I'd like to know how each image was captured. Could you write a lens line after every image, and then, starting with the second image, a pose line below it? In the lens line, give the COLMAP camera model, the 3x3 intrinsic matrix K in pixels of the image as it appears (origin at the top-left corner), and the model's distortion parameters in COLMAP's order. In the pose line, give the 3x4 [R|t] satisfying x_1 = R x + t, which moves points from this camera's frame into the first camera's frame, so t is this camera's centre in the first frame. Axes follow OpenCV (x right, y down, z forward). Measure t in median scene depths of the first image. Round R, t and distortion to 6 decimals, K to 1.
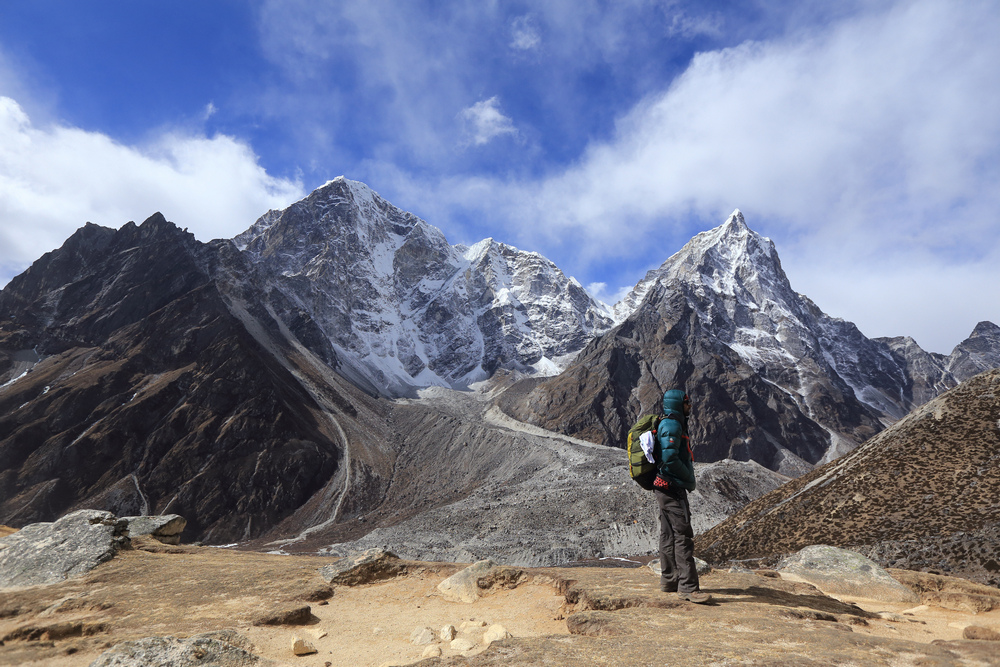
lens RADIAL K [[554.1, 0, 500.0], [0, 554.1, 333.5], [0, 0, 1]] dist [-0.032685, 0.000140]
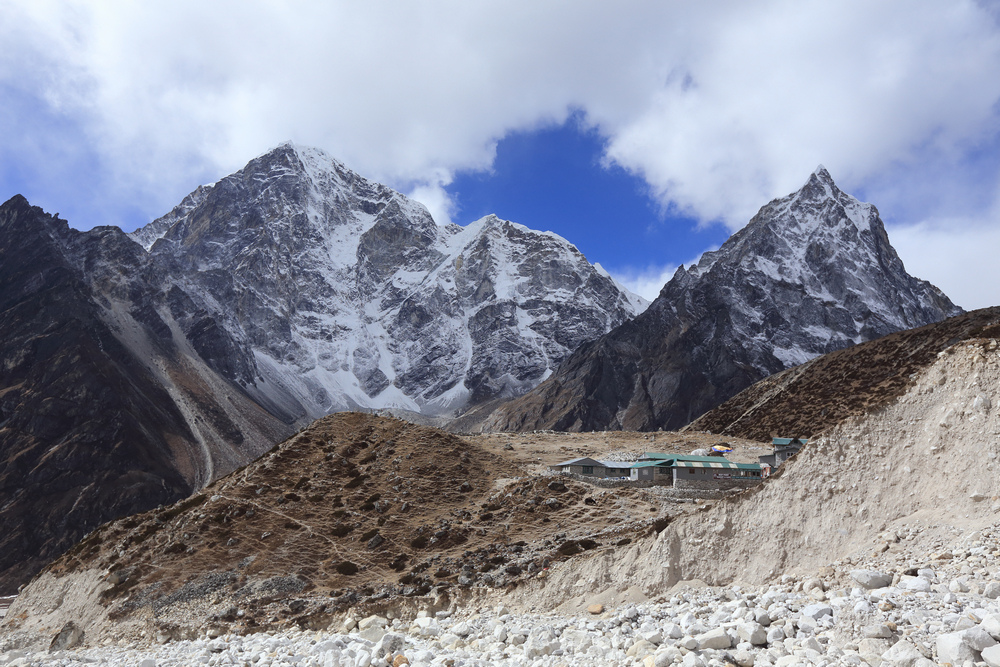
lens RADIAL K [[748.9, 0, 500.0], [0, 748.9, 333.5], [0, 0, 1]] dist [0.000836, 0.048306]
pose [[0.995213, -0.012381, -0.096943, 0.116803], [0.011438, 0.999882, -0.010282, 0.002242], [0.097059, 0.009124, 0.995237, -0.026775]]
